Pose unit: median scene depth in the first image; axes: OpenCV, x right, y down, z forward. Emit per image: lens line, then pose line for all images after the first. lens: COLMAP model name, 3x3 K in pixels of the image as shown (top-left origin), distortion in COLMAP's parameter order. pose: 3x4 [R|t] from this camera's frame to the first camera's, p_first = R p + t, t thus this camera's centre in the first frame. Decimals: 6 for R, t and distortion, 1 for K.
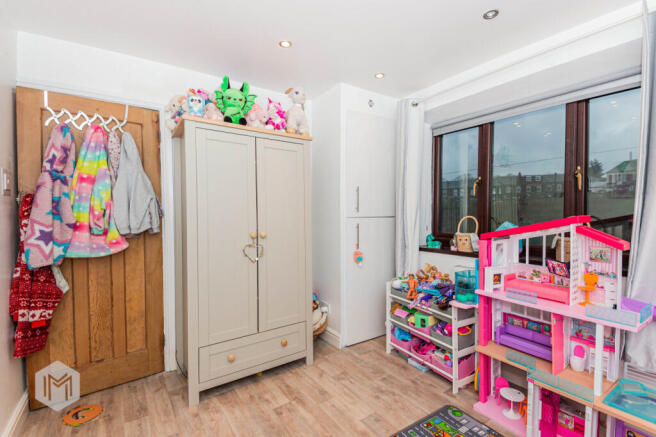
lens RADIAL K [[294.3, 0, 328.6], [0, 294.3, 216.6], [0, 0, 1]] dist [0.037527, -0.034272]
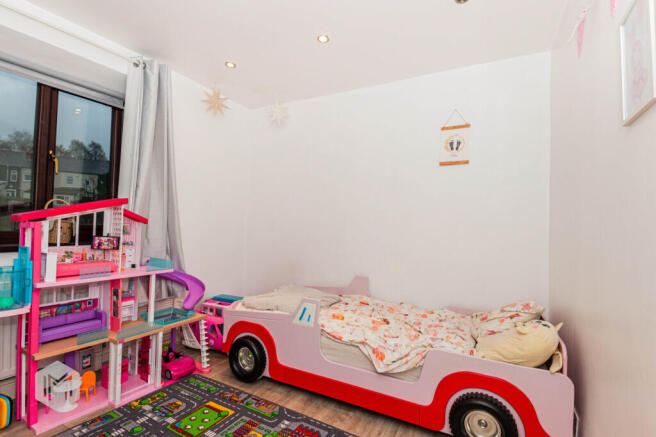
lens RADIAL K [[294.3, 0, 328.6], [0, 294.3, 216.6], [0, 0, 1]] dist [0.037527, -0.034272]
pose [[-0.407368, -0.004313, 0.913254, -0.556487], [-0.016226, 0.999865, -0.002516, 0.052977], [-0.913120, -0.015843, -0.407383, 0.608943]]
